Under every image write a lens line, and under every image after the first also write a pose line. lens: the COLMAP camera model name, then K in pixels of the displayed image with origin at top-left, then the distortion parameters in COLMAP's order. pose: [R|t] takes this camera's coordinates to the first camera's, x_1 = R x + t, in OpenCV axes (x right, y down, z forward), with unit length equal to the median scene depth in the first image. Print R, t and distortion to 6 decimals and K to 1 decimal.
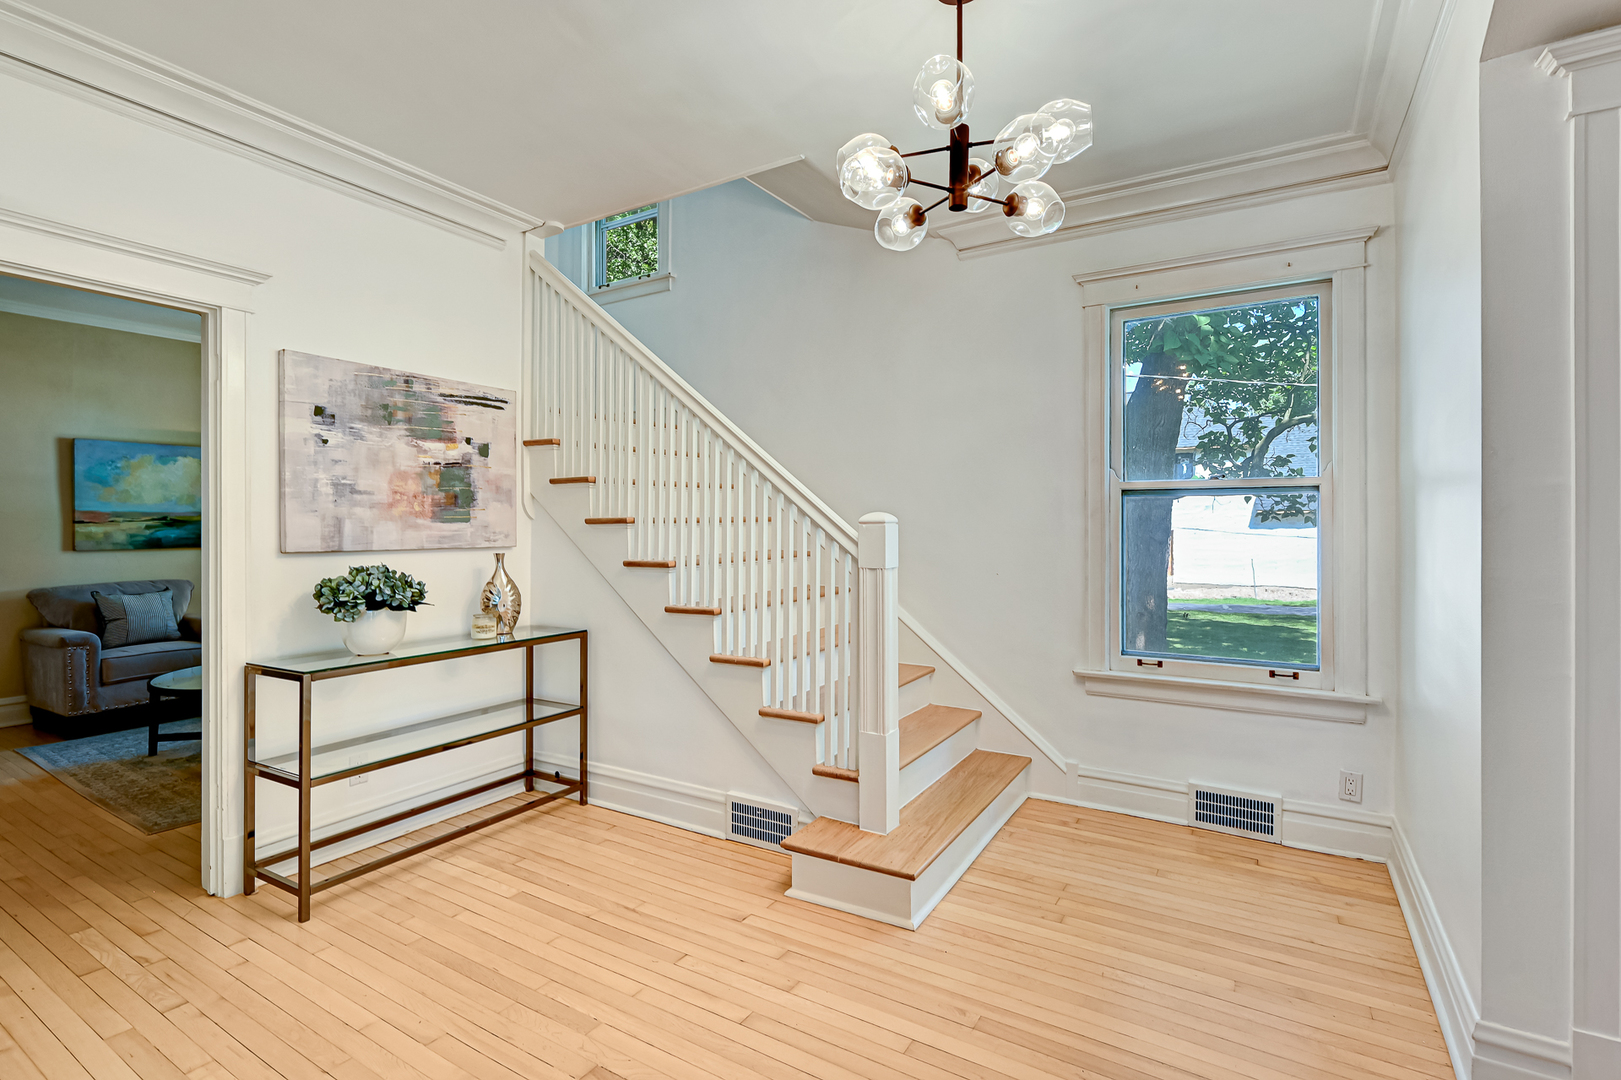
lens RADIAL K [[743.9, 0, 810.6], [0, 743.9, 530.9], [0, 0, 1]] dist [0.000379, 0.000492]
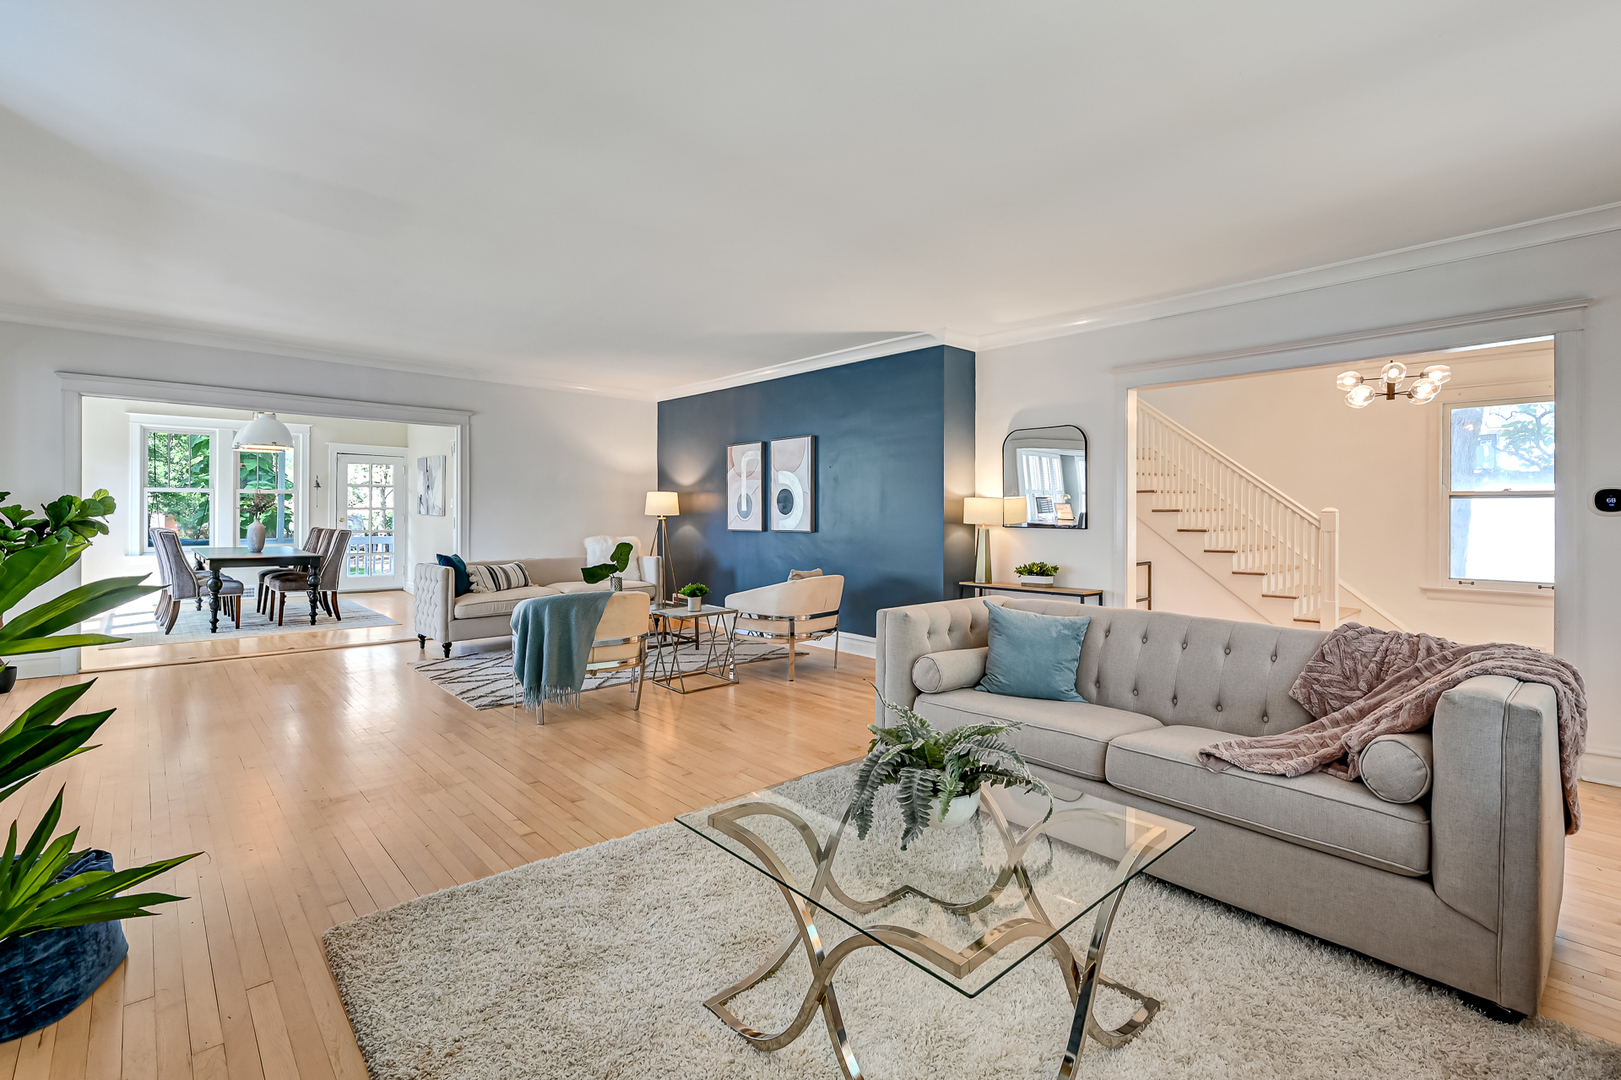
lens RADIAL K [[734.2, 0, 815.9], [0, 734.2, 515.4], [0, 0, 1]] dist [-0.000974, -0.000045]
pose [[0.962656, 0.002985, -0.270710, -0.664652], [-0.002551, 0.999995, 0.001955, -0.000421], [0.270715, -0.001192, 0.962659, -1.310245]]
